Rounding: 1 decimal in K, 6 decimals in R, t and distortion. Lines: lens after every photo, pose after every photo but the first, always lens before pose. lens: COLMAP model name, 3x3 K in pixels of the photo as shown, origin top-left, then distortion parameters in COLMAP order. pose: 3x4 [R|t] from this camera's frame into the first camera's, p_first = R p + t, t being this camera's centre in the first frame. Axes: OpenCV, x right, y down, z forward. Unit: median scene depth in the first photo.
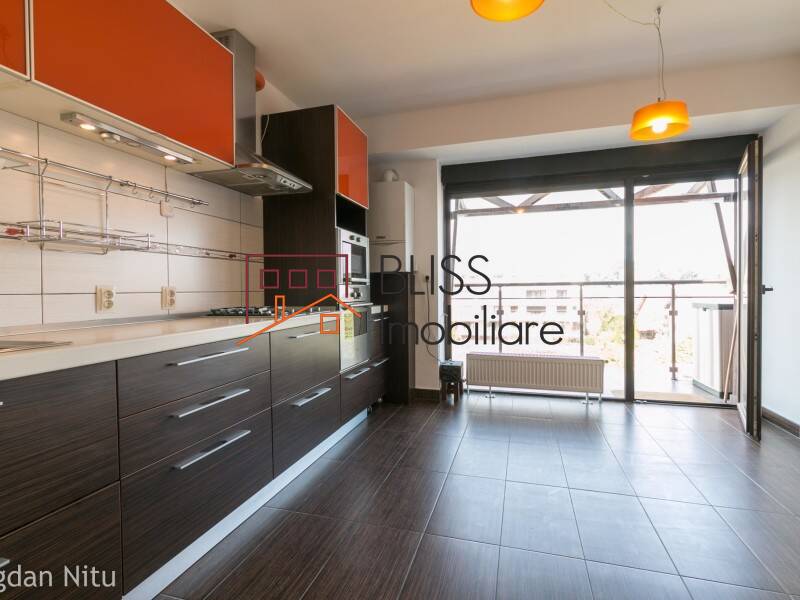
lens RADIAL K [[411.6, 0, 398.4], [0, 411.6, 296.3], [0, 0, 1]] dist [-0.000129, 0.001148]
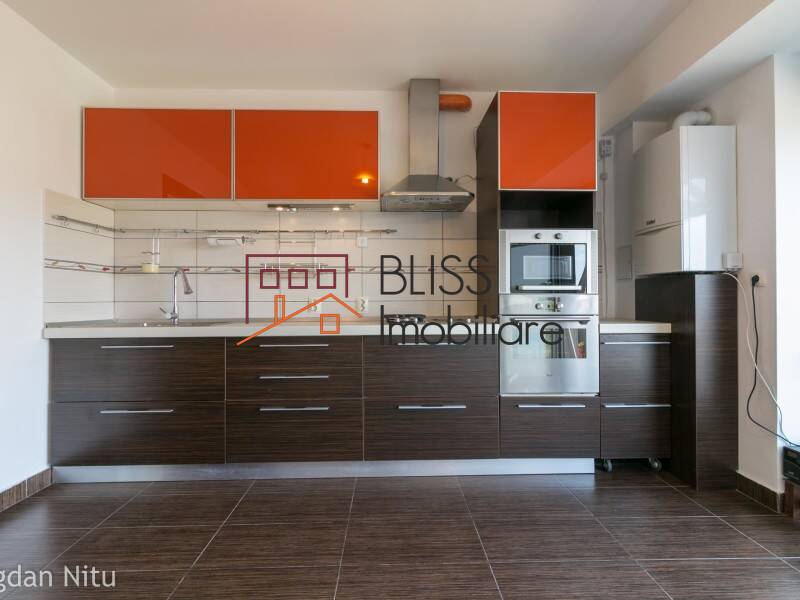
lens RADIAL K [[411.6, 0, 398.4], [0, 411.6, 296.3], [0, 0, 1]] dist [-0.000129, 0.001148]
pose [[0.307836, -0.002031, -0.951437, 0.624816], [-0.015001, 0.999863, -0.006988, -0.014538], [0.951321, 0.016423, 0.307763, 0.529284]]
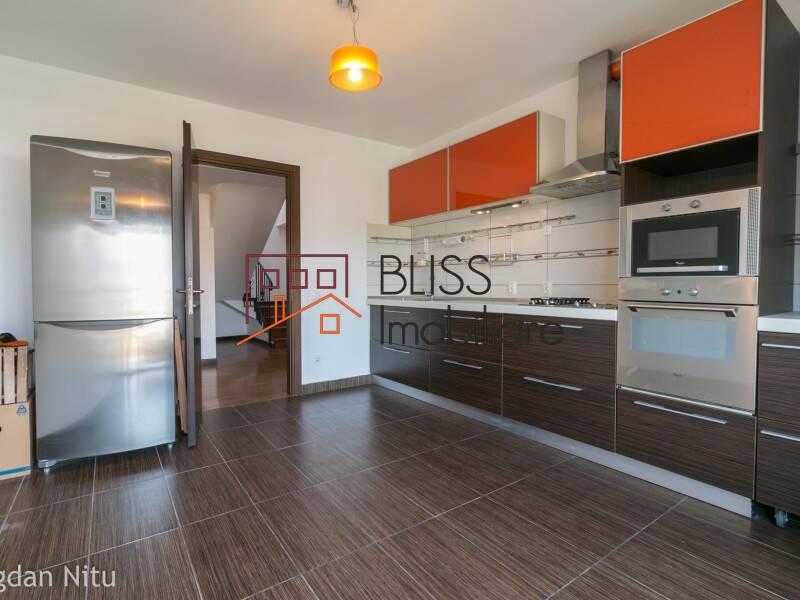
lens RADIAL K [[411.6, 0, 398.4], [0, 411.6, 296.3], [0, 0, 1]] dist [-0.000129, 0.001148]
pose [[-0.614411, 0.034721, -0.788222, 0.762569], [-0.004028, 0.998880, 0.047140, -0.028823], [0.788976, 0.032138, -0.613583, 1.160102]]
